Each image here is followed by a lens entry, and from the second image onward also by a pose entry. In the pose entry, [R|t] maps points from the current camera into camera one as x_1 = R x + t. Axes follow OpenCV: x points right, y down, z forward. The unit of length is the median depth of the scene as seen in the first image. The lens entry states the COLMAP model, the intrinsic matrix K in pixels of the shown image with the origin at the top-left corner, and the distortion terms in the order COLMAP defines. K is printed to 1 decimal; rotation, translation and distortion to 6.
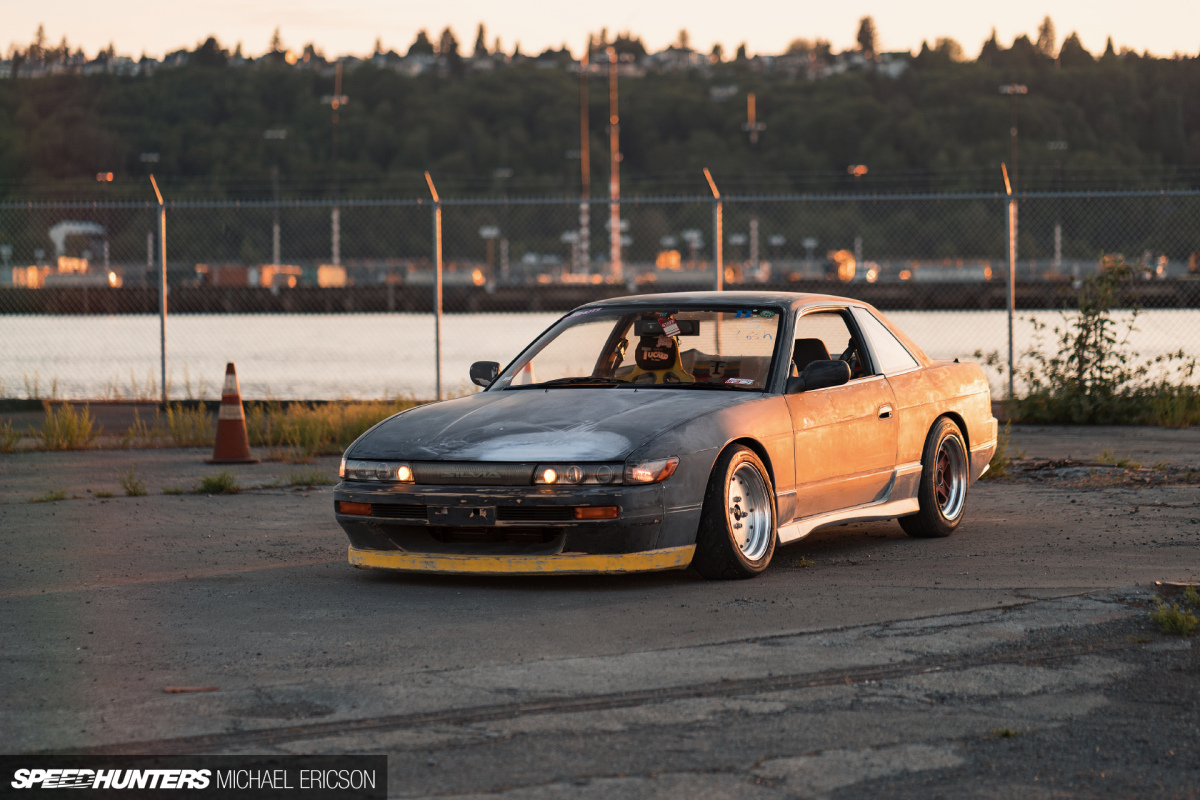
lens RADIAL K [[3240.6, 0, 598.0], [0, 3240.6, 401.4], [0, 0, 1]] dist [0.185679, 0.000000]
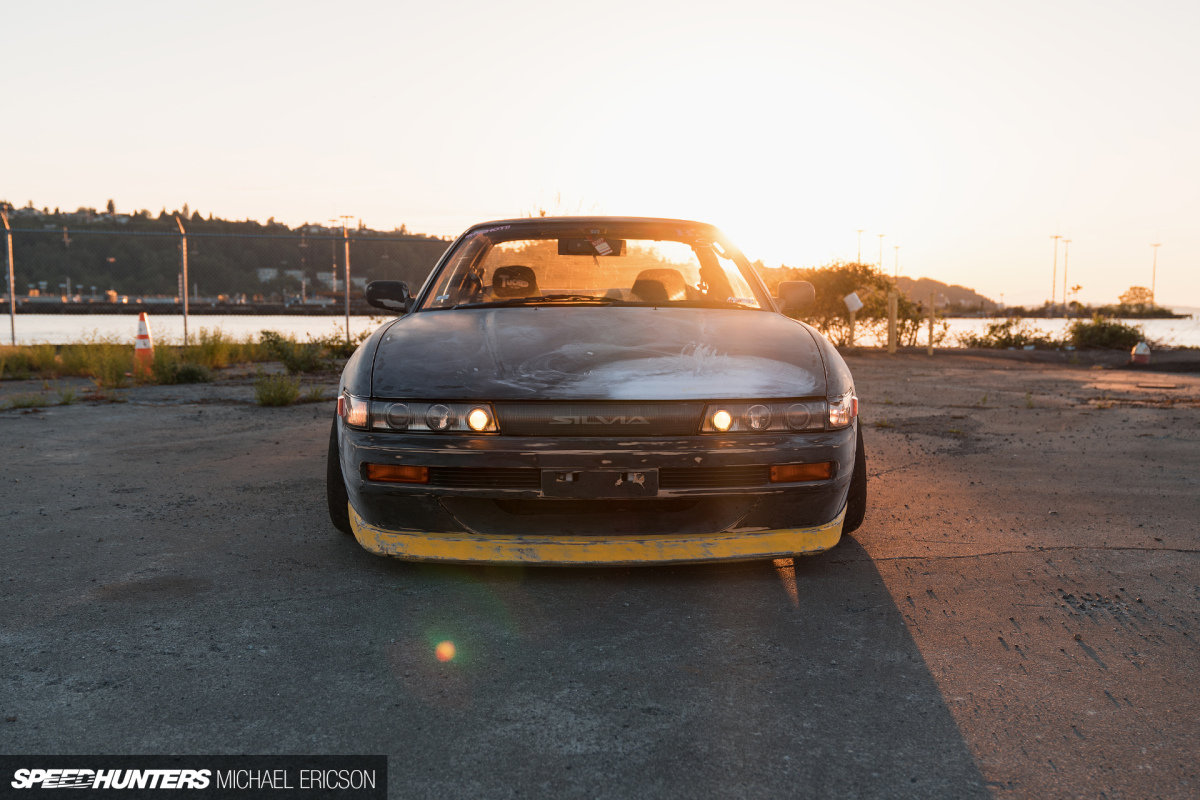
lens RADIAL K [[1166.0, 0, 593.2], [0, 1166.0, 436.4], [0, 0, 1]] dist [0.001191, 0.000000]
pose [[0.890228, -0.036517, 0.454049, -0.147546], [0.003362, 0.997281, 0.073614, 0.007809], [-0.455502, -0.064007, 0.887931, 0.767326]]
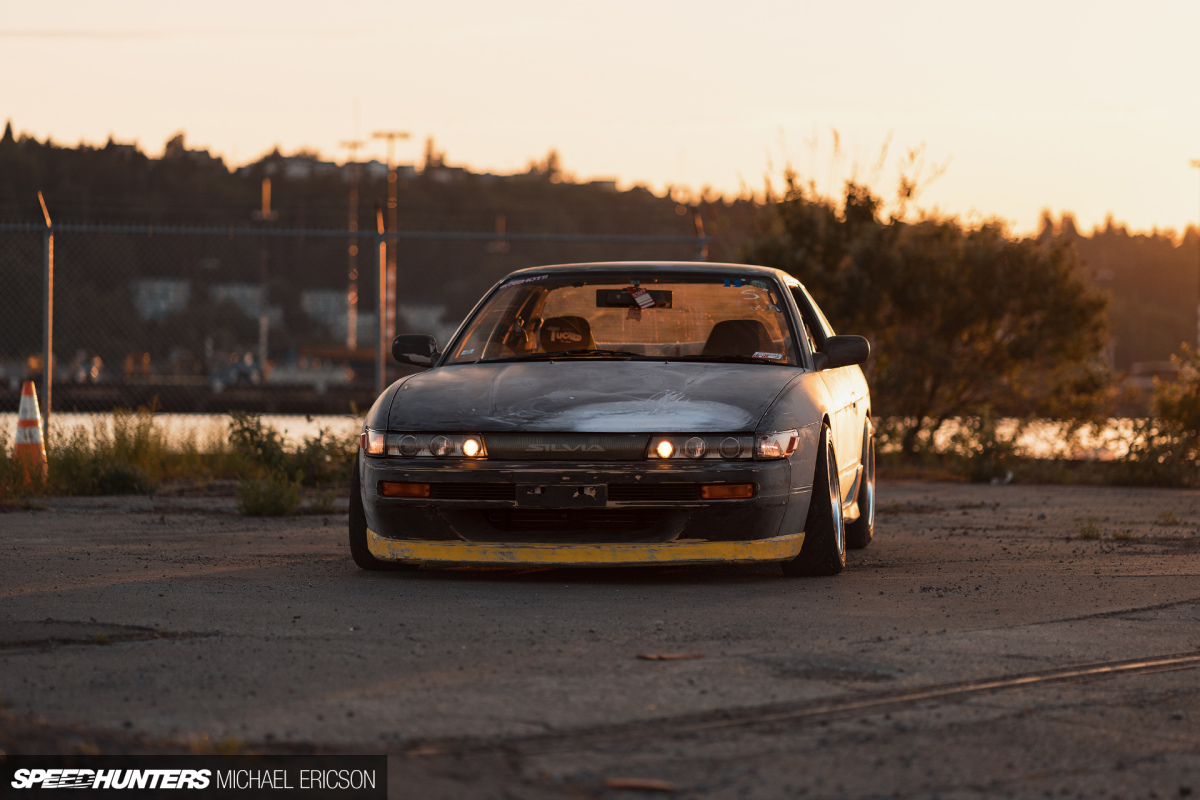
lens RADIAL K [[3549.7, 0, 603.8], [0, 3549.7, 399.3], [0, 0, 1]] dist [0.112873, 0.000000]
pose [[0.946777, 0.016350, 0.321475, -0.320586], [-0.005312, 0.999367, -0.035181, 0.041490], [-0.321847, 0.031601, 0.946264, 0.116759]]
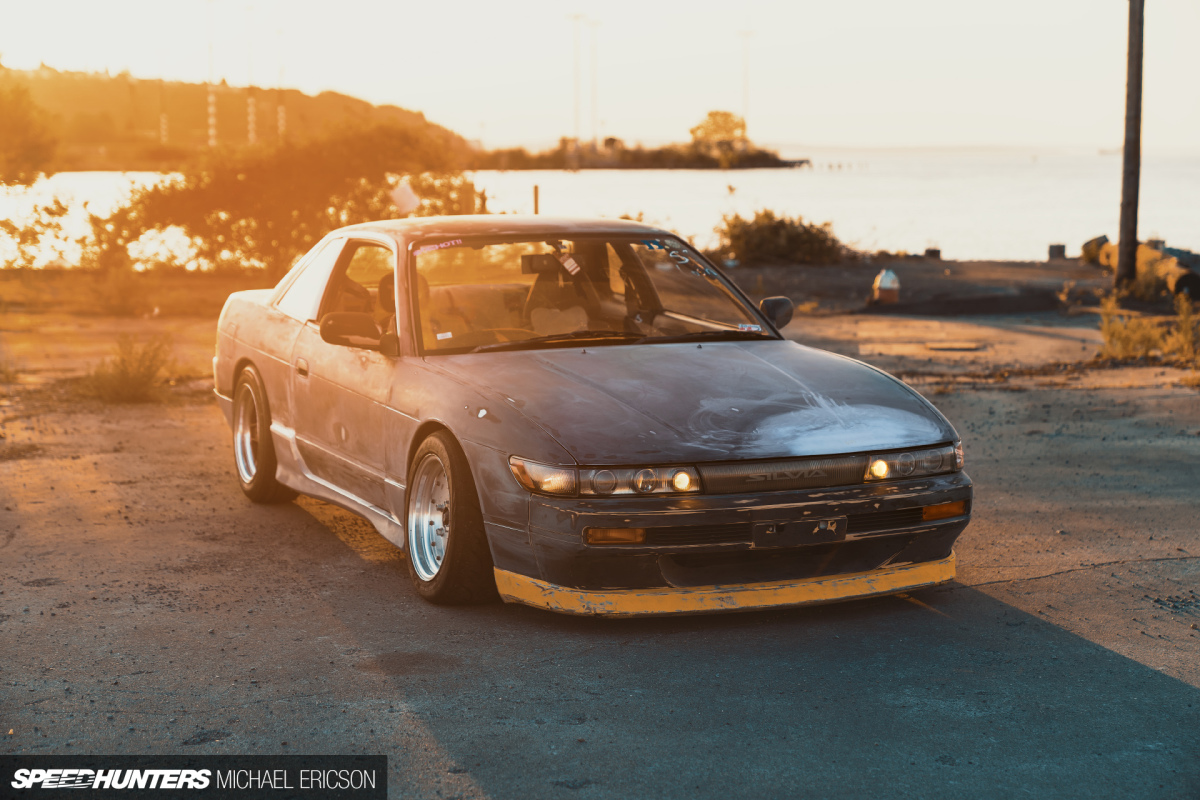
lens RADIAL K [[2400.5, 0, 597.5], [0, 2400.5, 400.6], [0, 0, 1]] dist [-0.112938, 0.000000]
pose [[0.653295, -0.071243, 0.753744, -0.473014], [0.024108, 0.997016, 0.073341, -0.035543], [-0.756720, -0.029742, 0.653062, 0.657525]]
